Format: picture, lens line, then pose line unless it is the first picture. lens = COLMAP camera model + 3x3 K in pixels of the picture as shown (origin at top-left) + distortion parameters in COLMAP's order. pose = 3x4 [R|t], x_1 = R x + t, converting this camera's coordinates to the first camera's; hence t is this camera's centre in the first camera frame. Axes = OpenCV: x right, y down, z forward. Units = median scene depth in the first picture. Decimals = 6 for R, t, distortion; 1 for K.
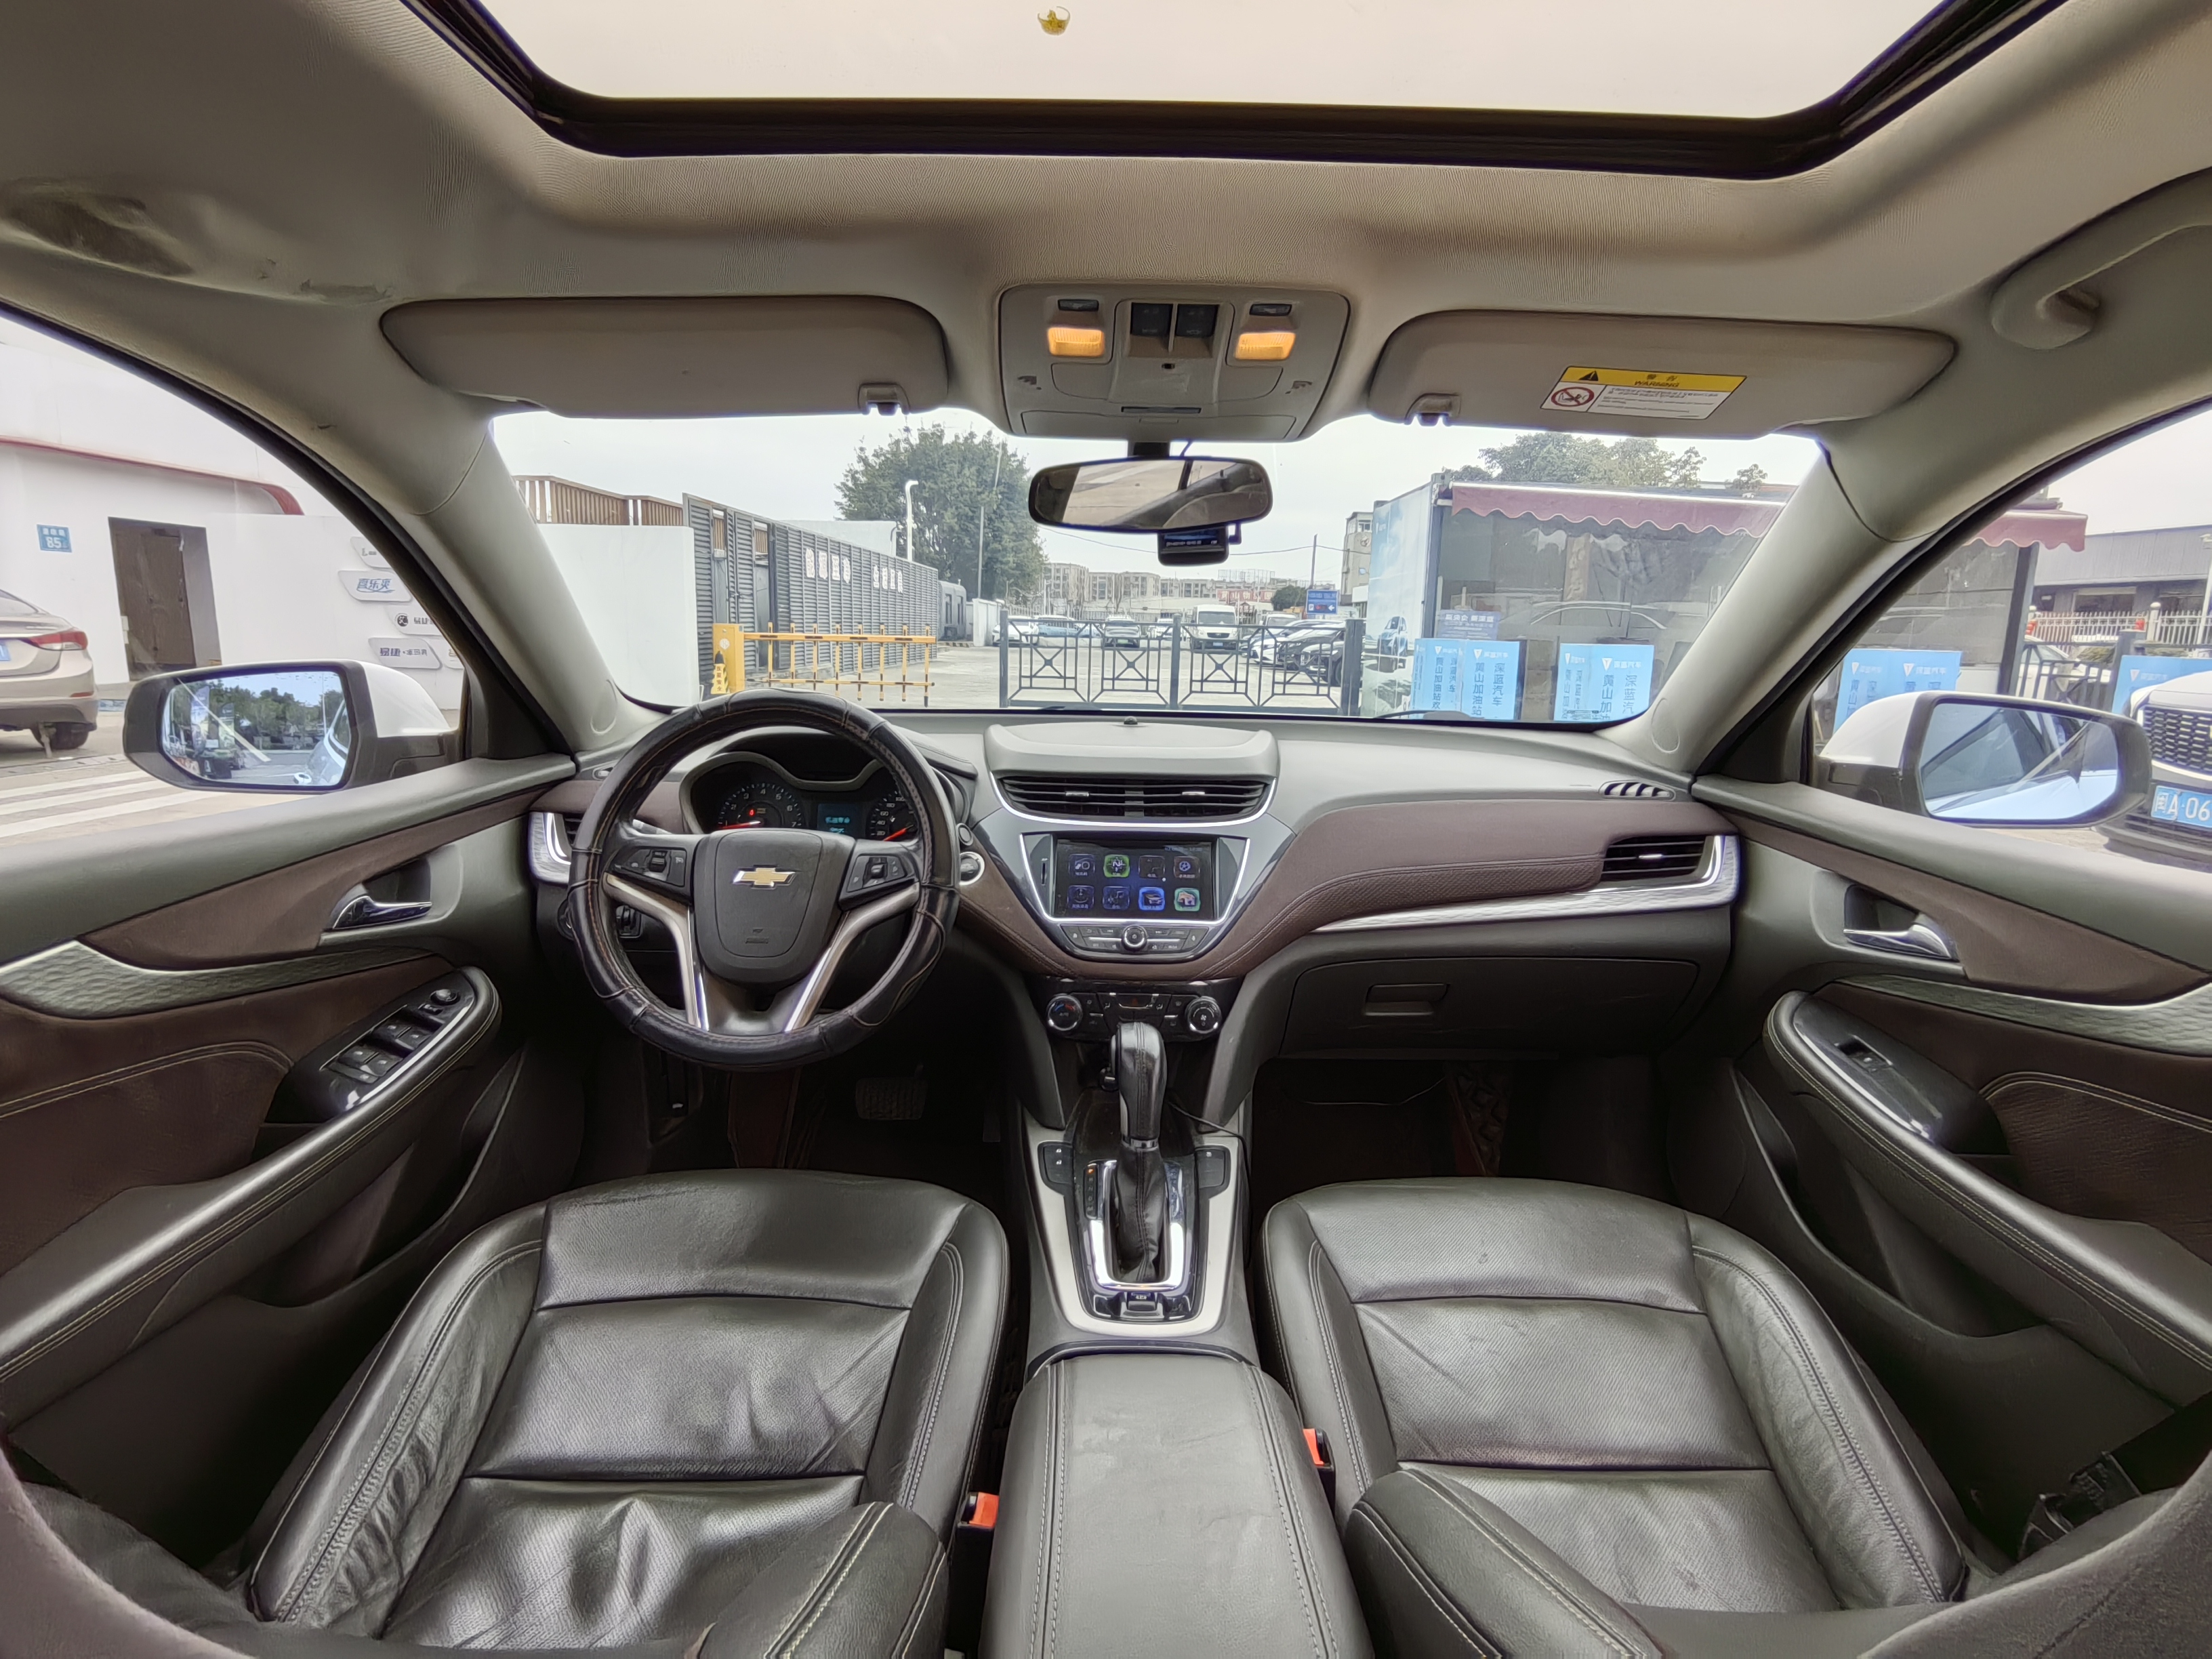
lens RADIAL K [[1040.4, 0, 1100.6], [0, 1040.4, 815.7], [0, 0, 1]] dist [-0.022306, -0.000119]
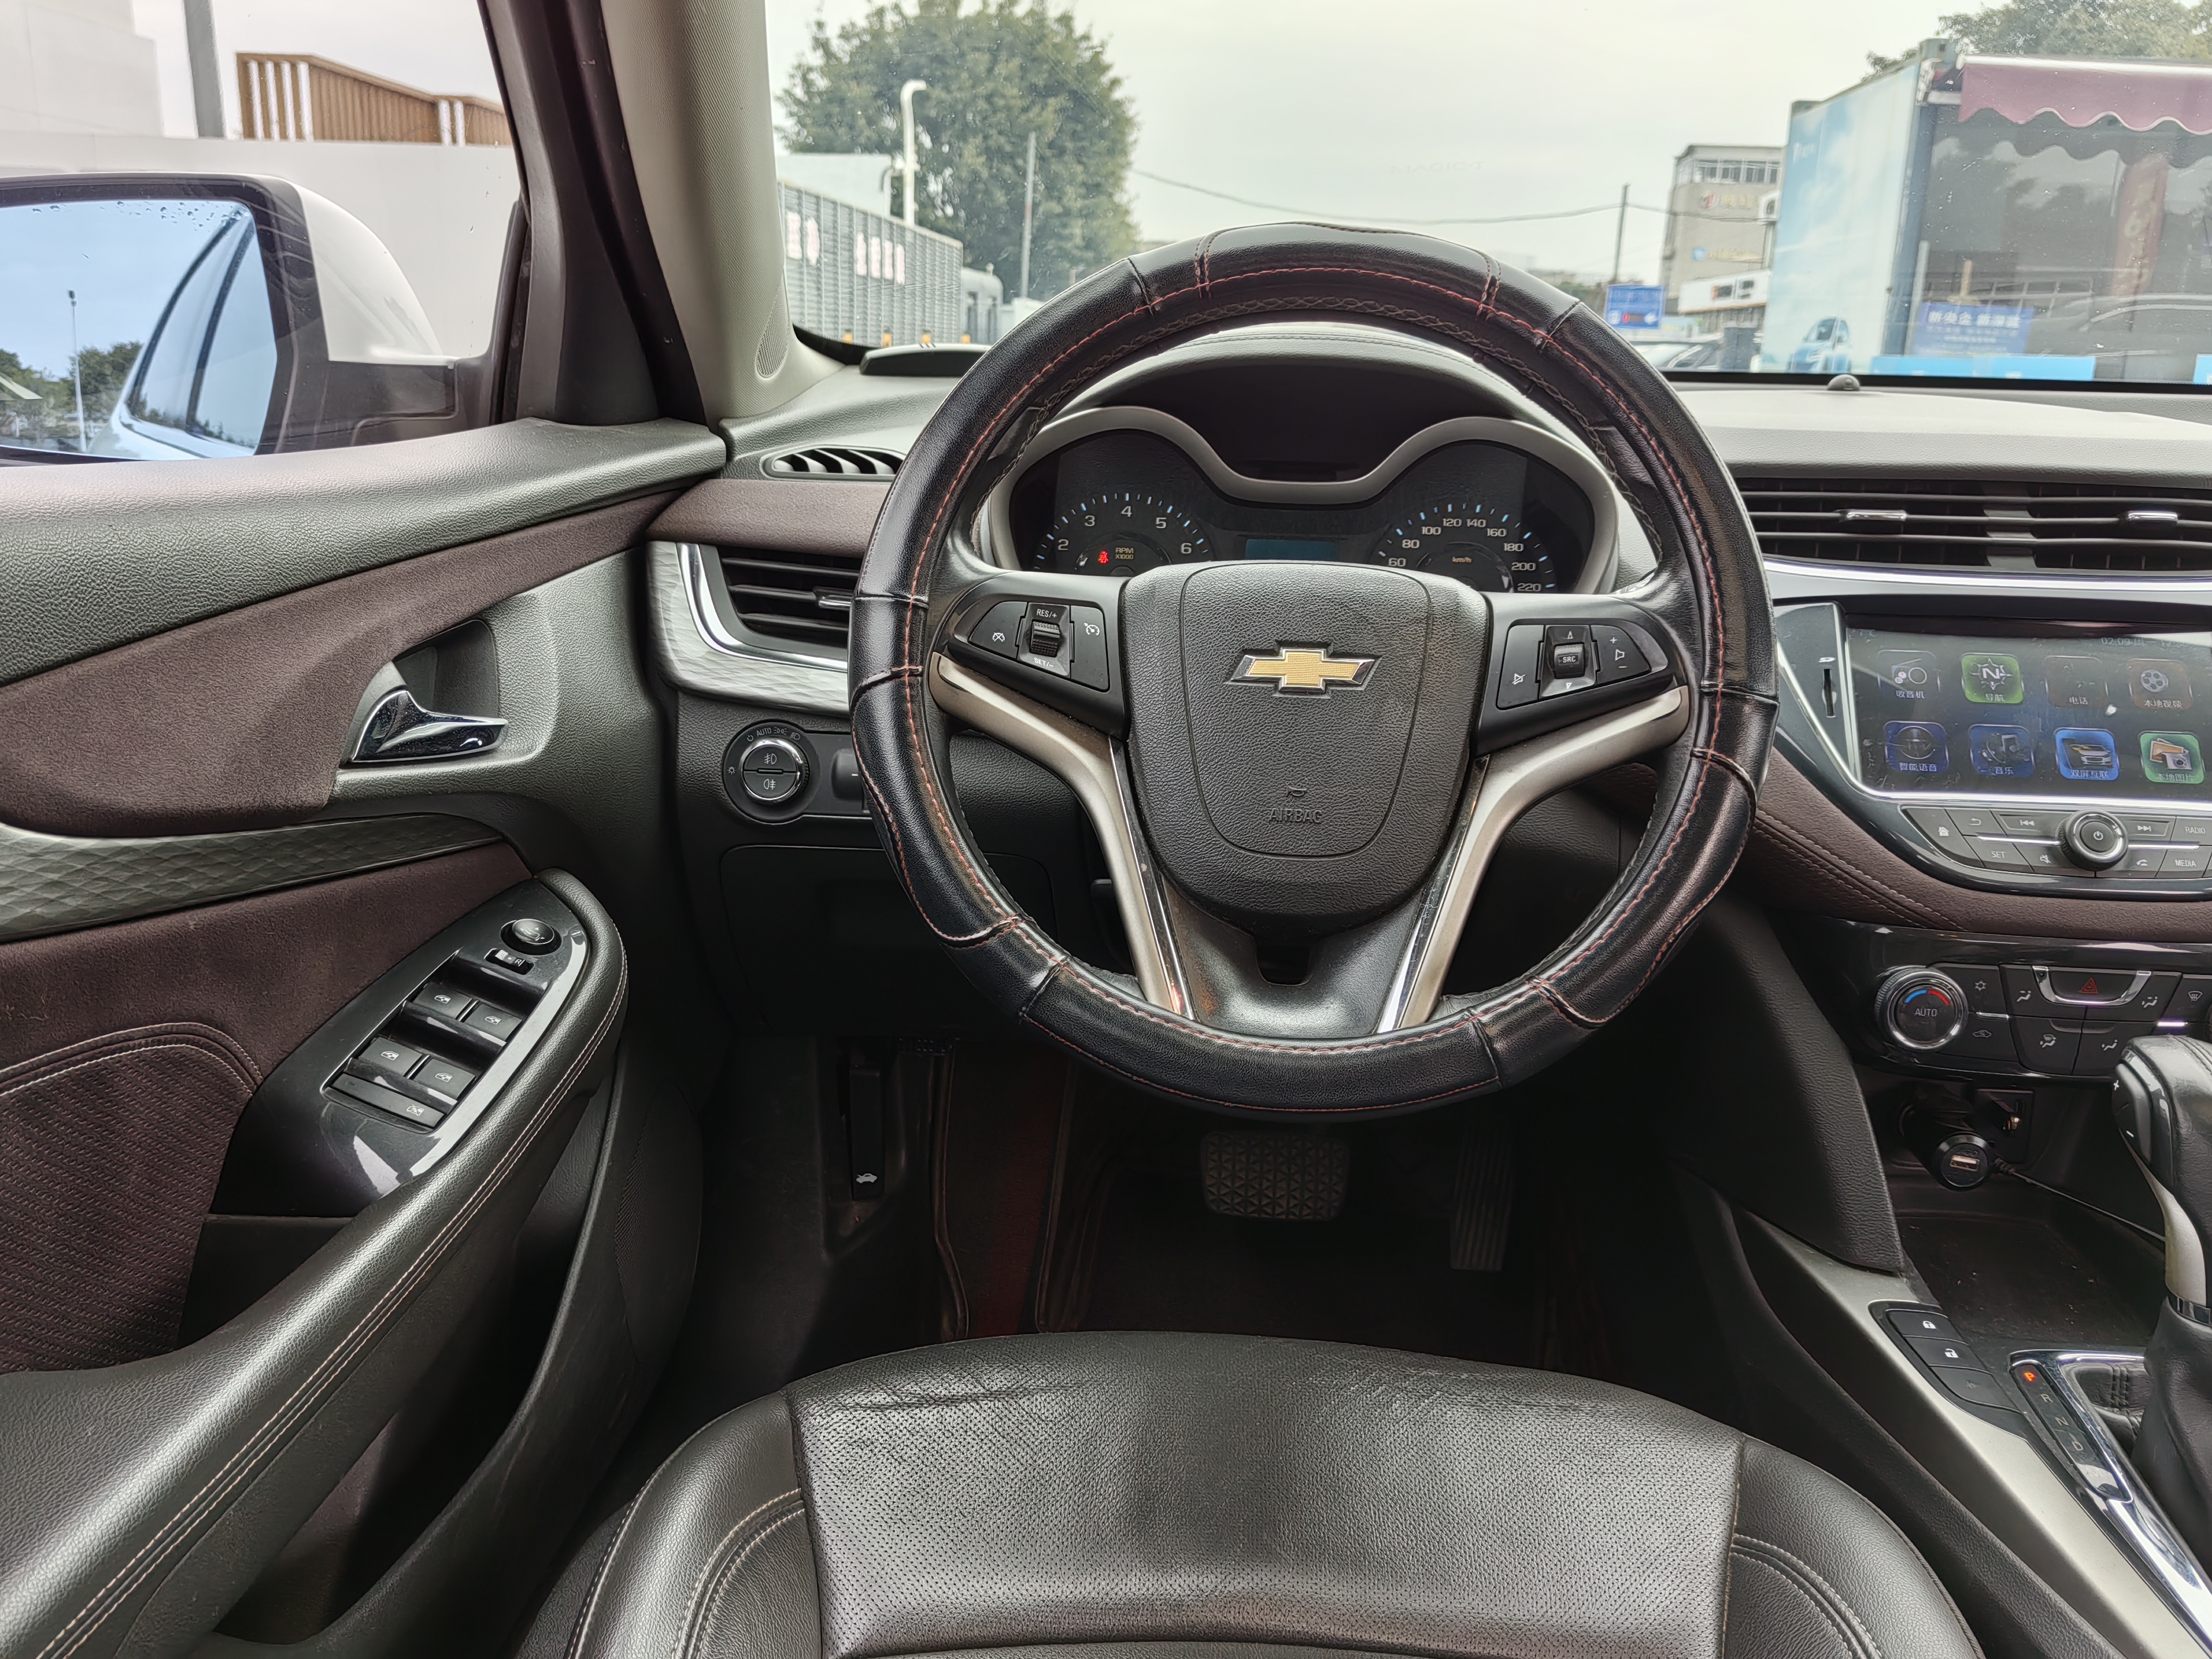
lens RADIAL K [[1769.2, 0, 1106.0], [0, 1769.2, 829.5], [0, 0, 1]] dist [0.040805, -0.049562]
pose [[0.997983, 0.022083, -0.059524, -0.290905], [-0.017189, 0.996525, 0.081505, 0.054040], [0.061117, -0.080318, 0.994894, 0.217031]]
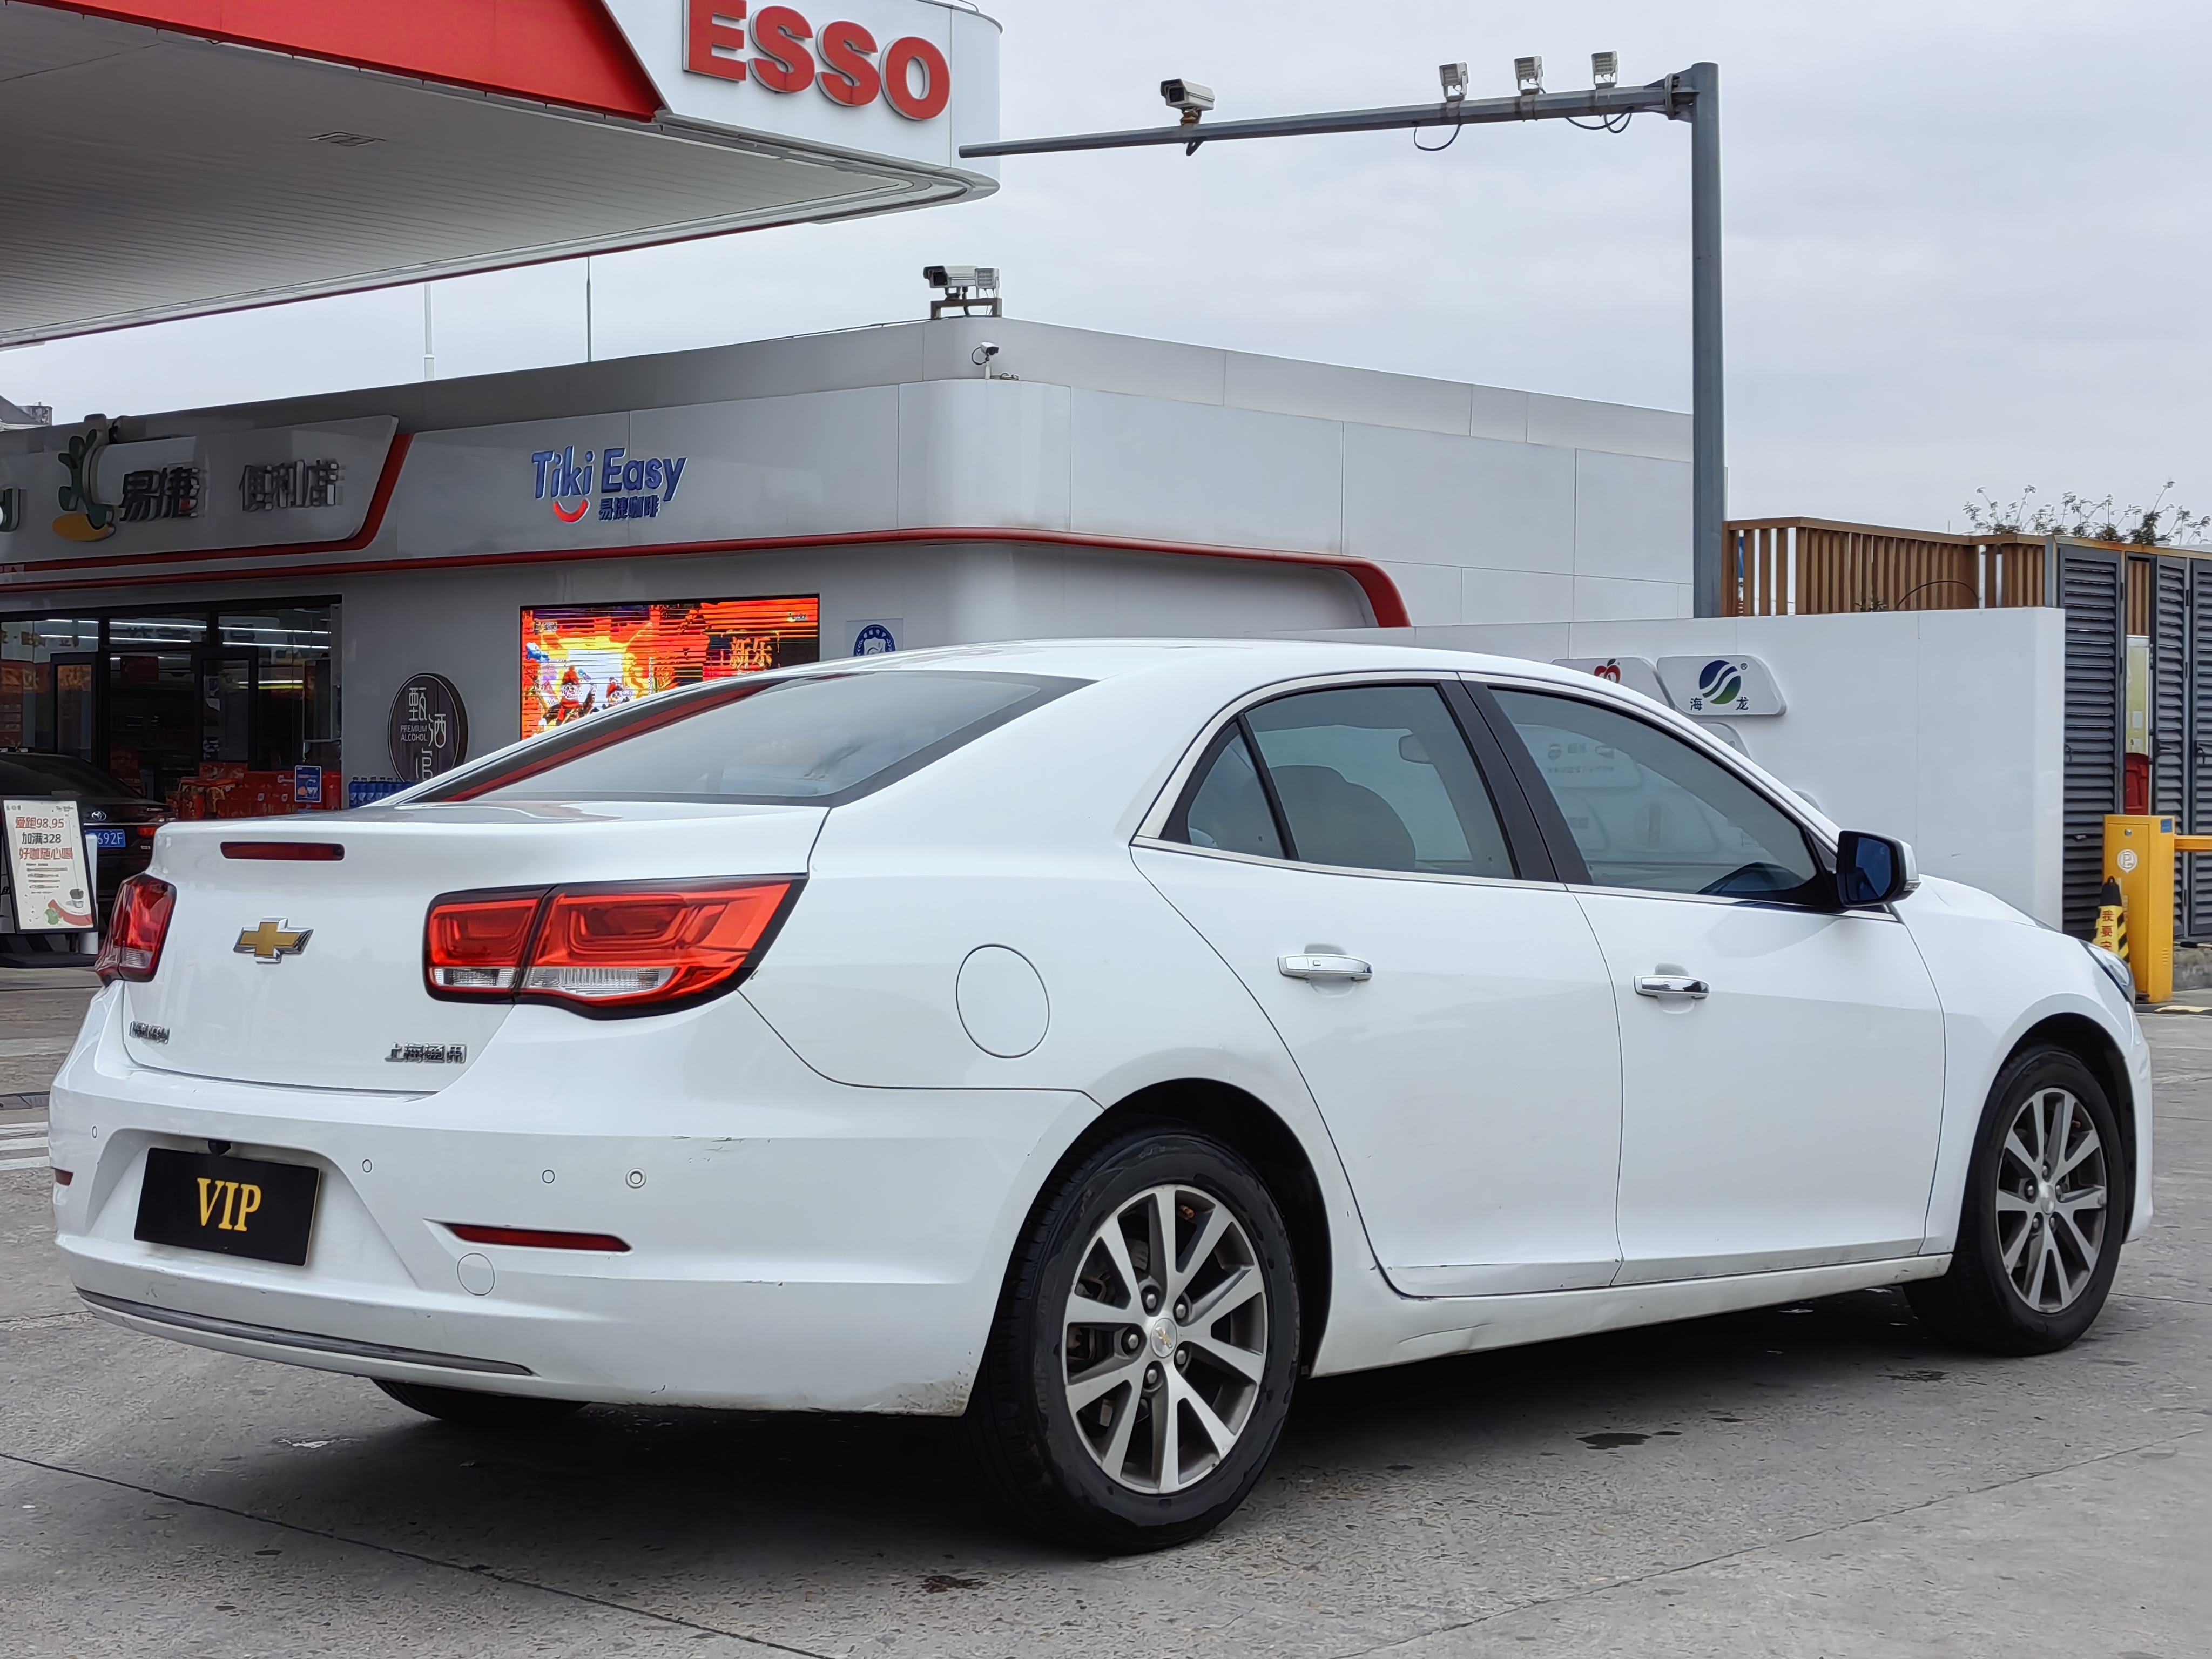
lens RADIAL K [[3516.9, 0, 1096.3], [0, 3516.9, 829.9], [0, 0, 1]] dist [0.023634, 0.117797]
pose [[0.723792, -0.013179, -0.689892, 3.632410], [-0.111032, 0.984564, -0.135296, 0.739137], [0.681026, 0.174526, 0.711157, -3.697503]]
